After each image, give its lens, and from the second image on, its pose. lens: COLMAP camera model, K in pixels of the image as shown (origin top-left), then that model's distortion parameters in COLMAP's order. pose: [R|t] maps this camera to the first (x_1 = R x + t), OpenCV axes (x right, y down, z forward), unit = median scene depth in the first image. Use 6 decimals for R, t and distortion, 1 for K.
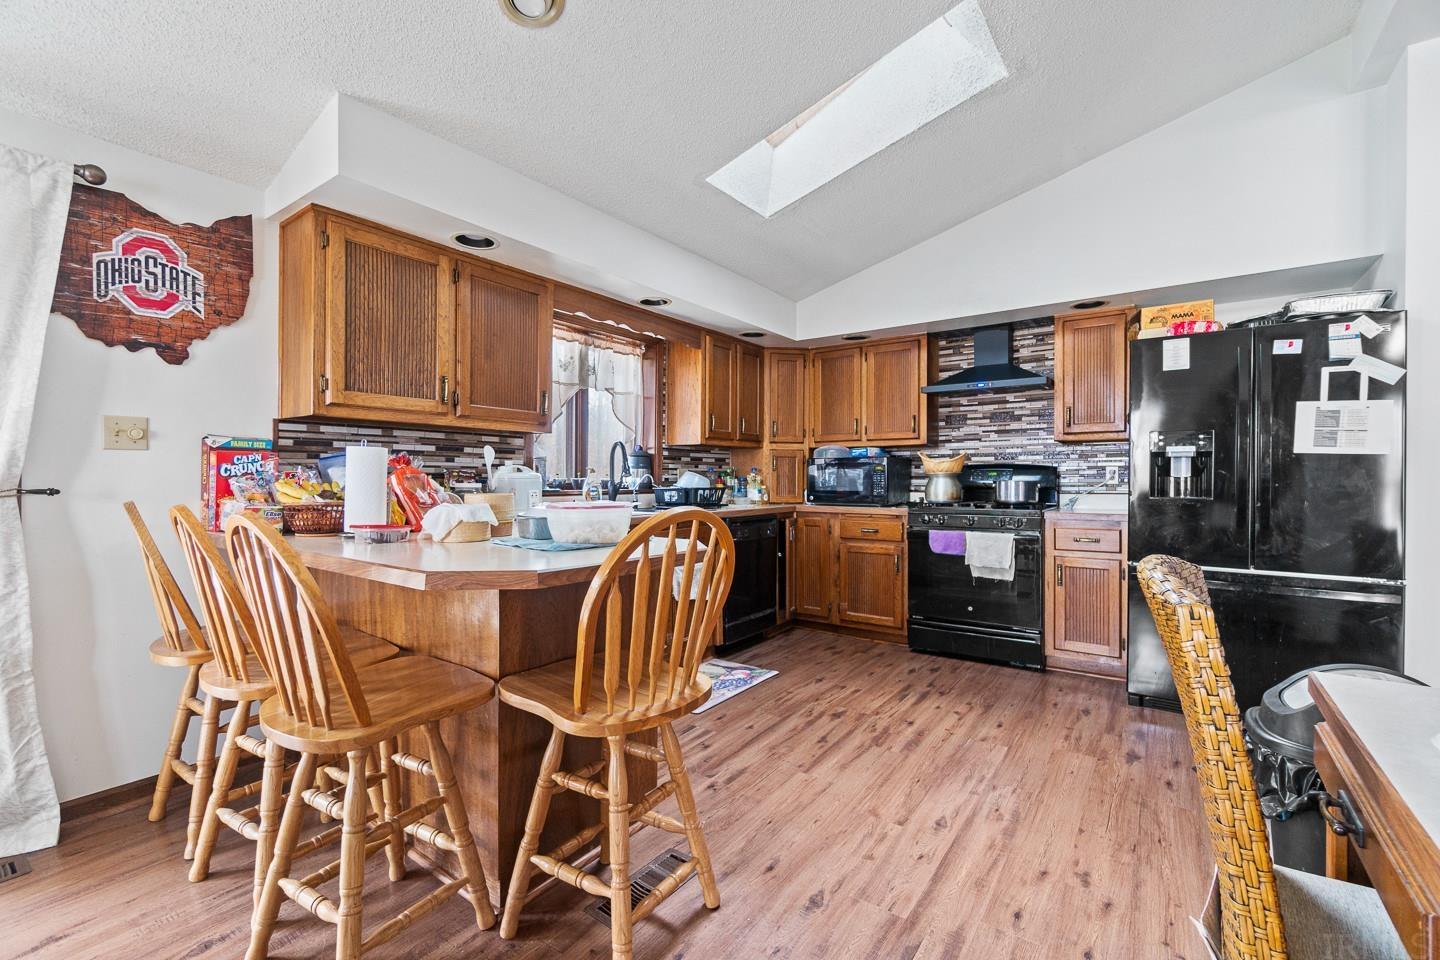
lens RADIAL K [[622.7, 0, 722.4], [0, 622.7, 476.7], [0, 0, 1]] dist [-0.005492, 0.001762]
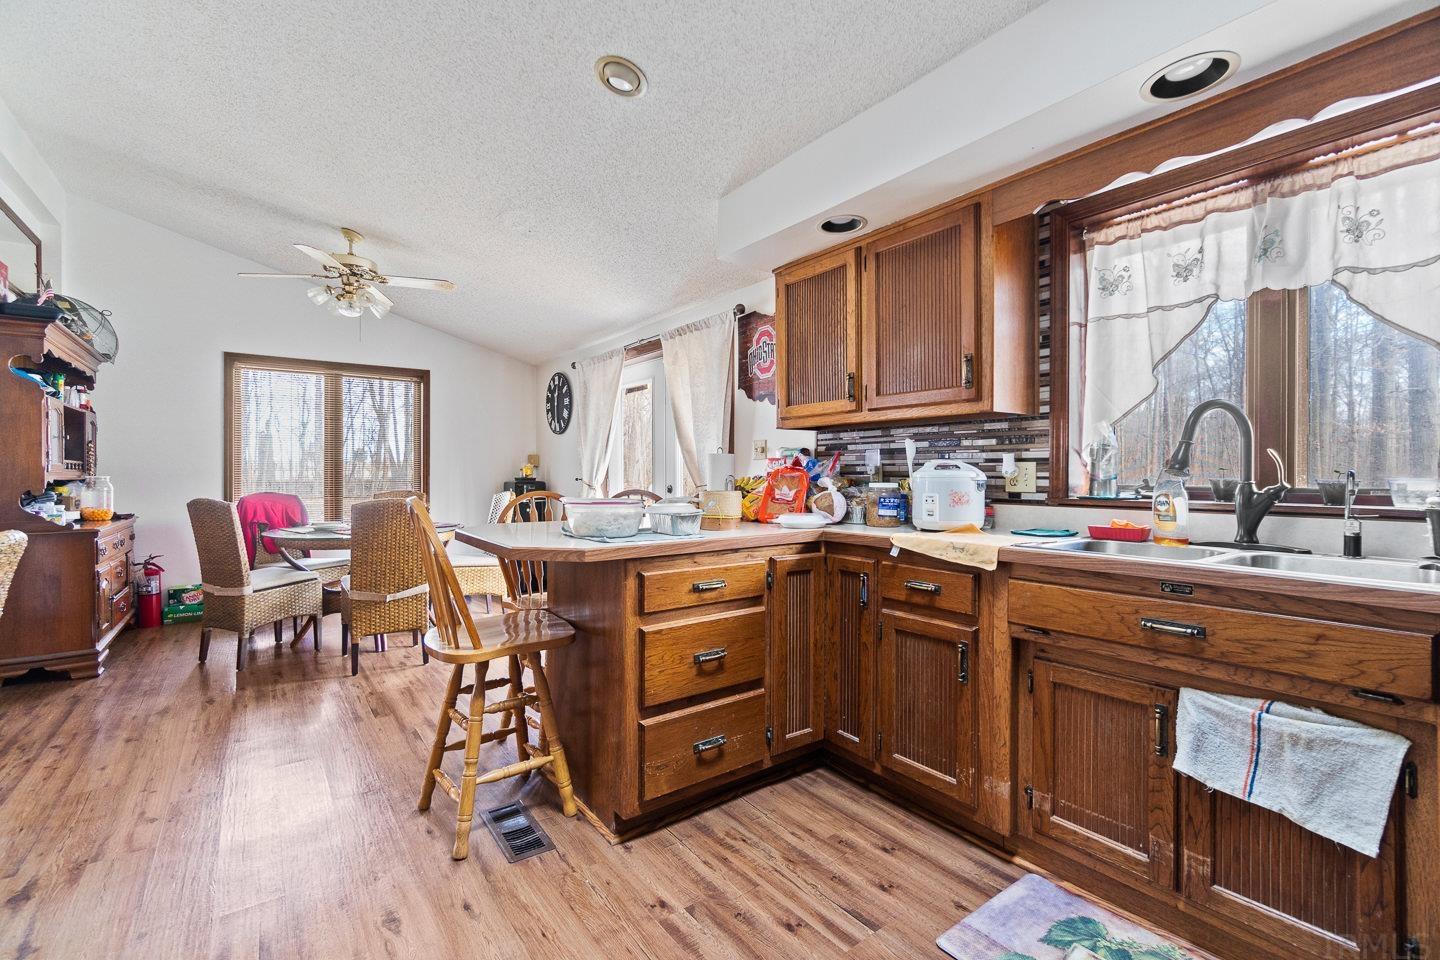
lens RADIAL K [[622.7, 0, 697.4], [0, 622.7, 476.5], [0, 0, 1]] dist [-0.005492, 0.001762]
pose [[-0.325072, 0.002553, -0.945686, 0.680189], [0.000451, 0.999997, 0.002544, -0.001502], [0.945689, 0.000401, -0.325072, 1.330342]]
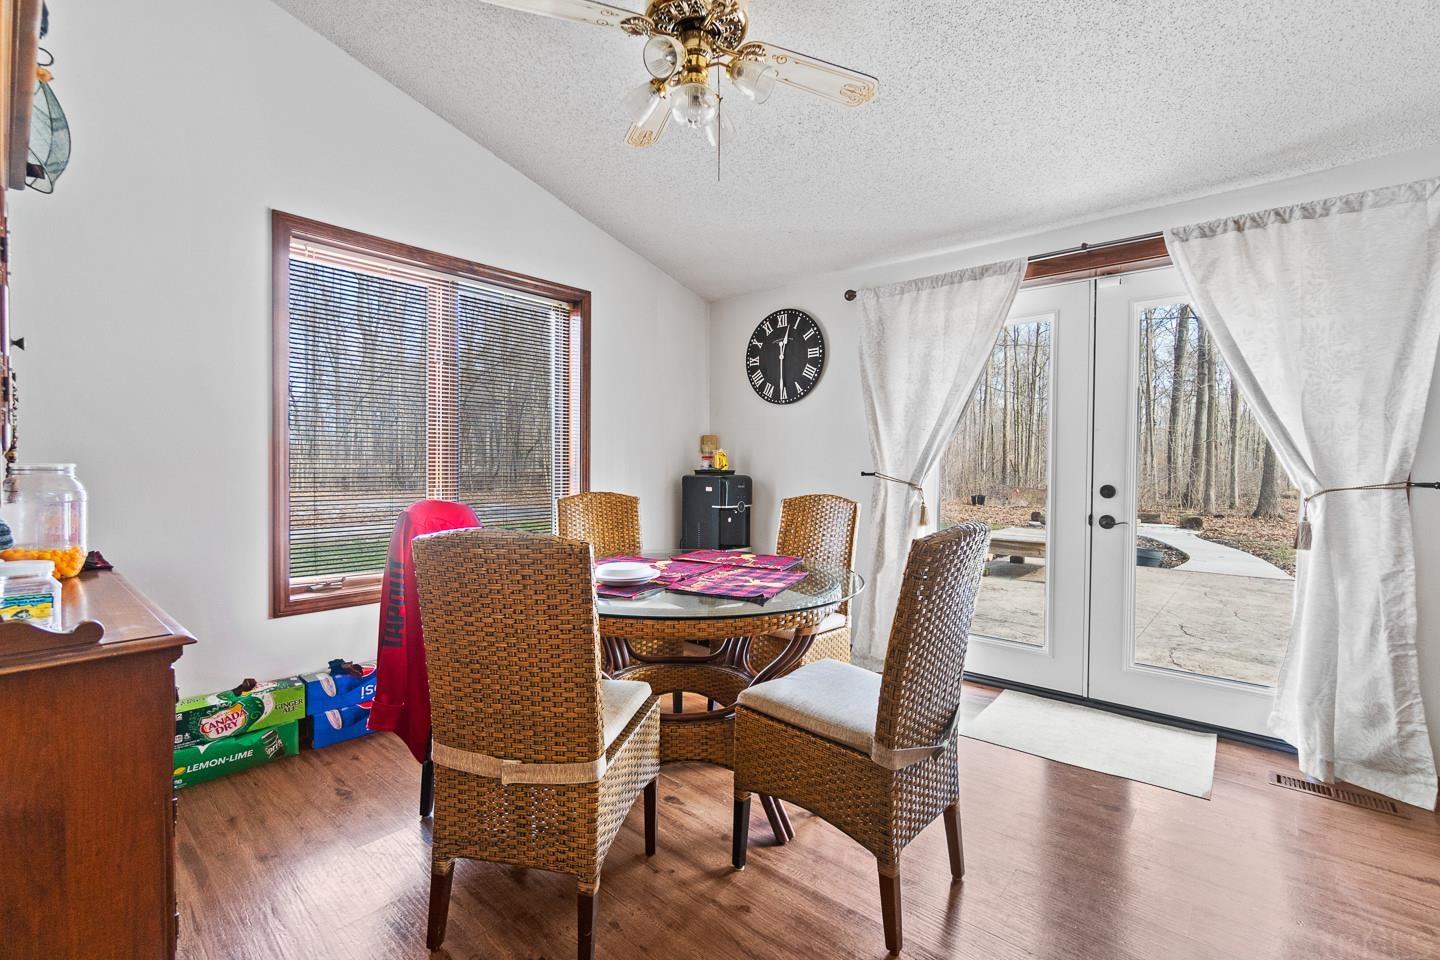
lens RADIAL K [[622.7, 0, 680.1], [0, 622.7, 479.5], [0, 0, 1]] dist [-0.005492, 0.001762]
pose [[-0.111794, 0.018029, -0.993568, 0.125229], [-0.008318, 0.999783, 0.019078, 0.003849], [0.993697, 0.010397, -0.111619, -0.173120]]
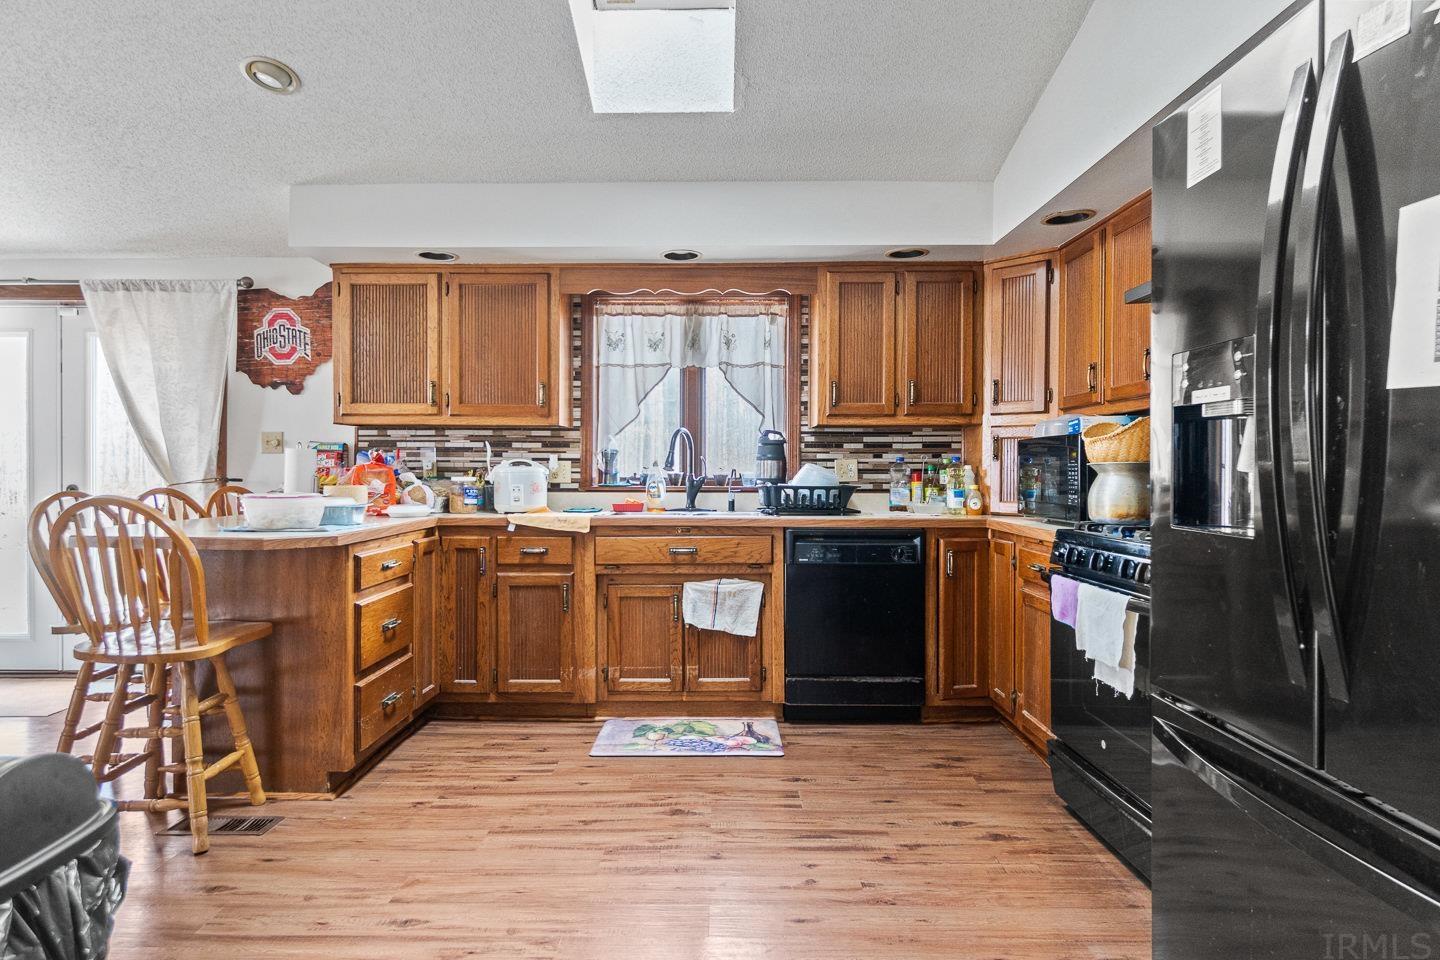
lens RADIAL K [[848.1, 0, 723.8], [0, 848.1, 469.9], [0, 0, 1]] dist [0.004775, -0.000194]
pose [[0.577094, 0.000249, -0.816677, 1.345410], [0.000411, 1.000000, 0.000596, -0.003166], [0.816677, -0.000680, 0.577094, 0.666695]]
